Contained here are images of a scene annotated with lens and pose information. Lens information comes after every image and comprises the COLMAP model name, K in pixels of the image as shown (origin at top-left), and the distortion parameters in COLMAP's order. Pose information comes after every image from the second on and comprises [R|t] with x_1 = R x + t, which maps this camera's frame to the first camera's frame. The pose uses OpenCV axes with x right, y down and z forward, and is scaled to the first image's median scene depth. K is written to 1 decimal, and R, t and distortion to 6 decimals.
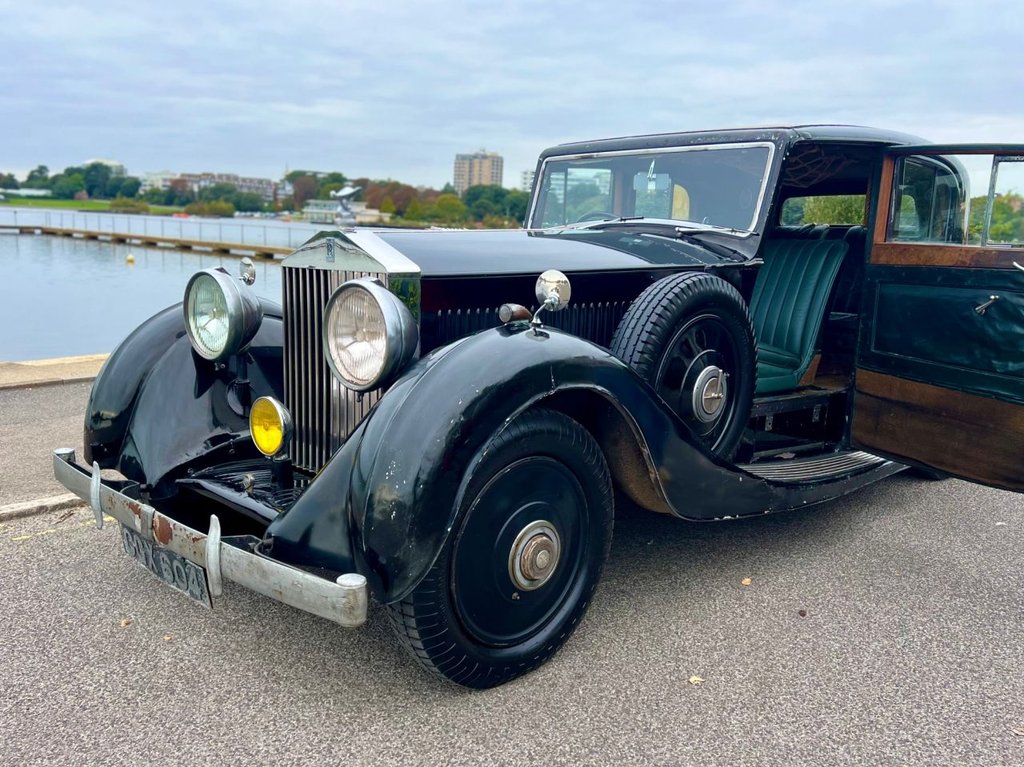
lens RADIAL K [[867.3, 0, 468.3], [0, 867.3, 420.0], [0, 0, 1]] dist [0.060461, -0.068241]
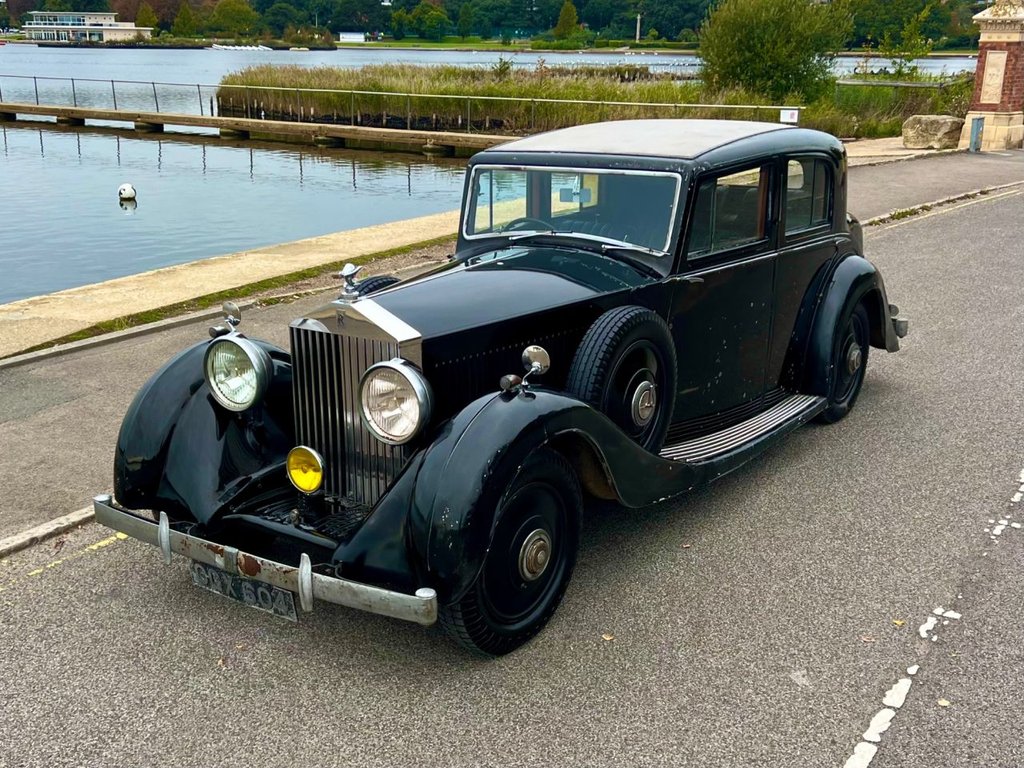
lens RADIAL K [[1132.0, 0, 500.1], [0, 1132.0, 402.5], [0, 0, 1]] dist [0.108886, -0.198052]
pose [[0.980767, -0.082624, 0.176830, -0.226195], [0.066595, 0.993271, 0.094747, -0.211091], [-0.183469, -0.081149, 0.979670, -0.591774]]
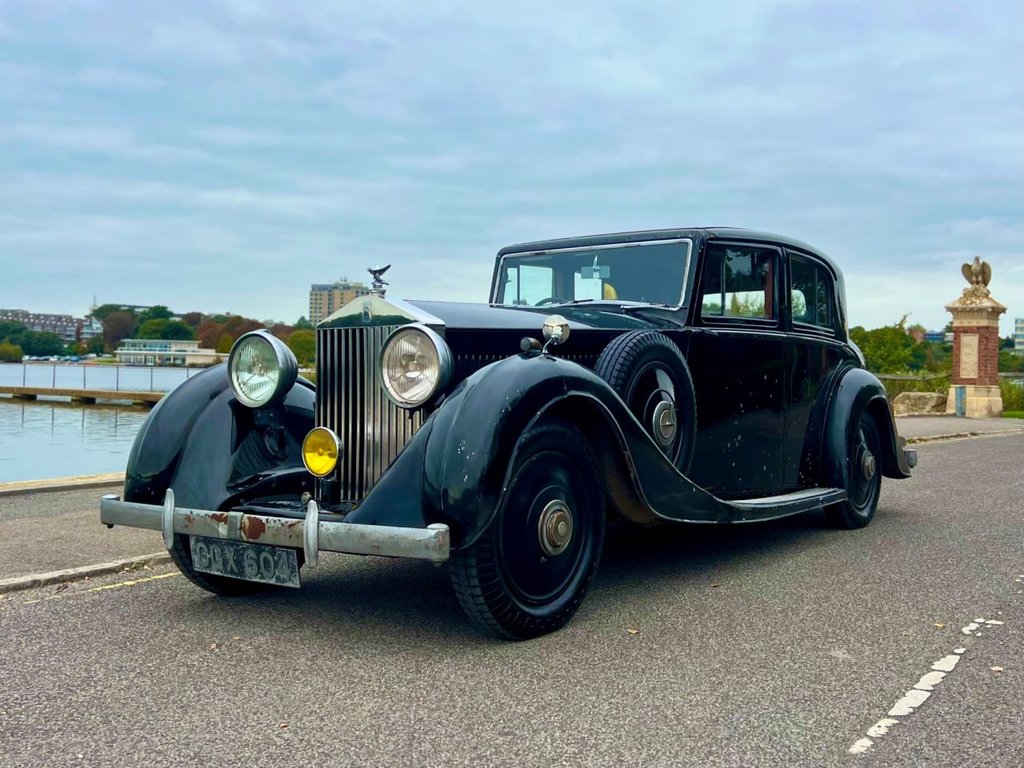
lens RADIAL K [[1044.3, 0, 559.2], [0, 1044.3, 350.2], [0, 0, 1]] dist [0.117263, -0.253281]
pose [[0.976454, -0.018228, 0.214955, -0.209681], [0.067323, 0.972409, -0.223358, 0.208122], [-0.204953, 0.232570, 0.950739, -0.465929]]
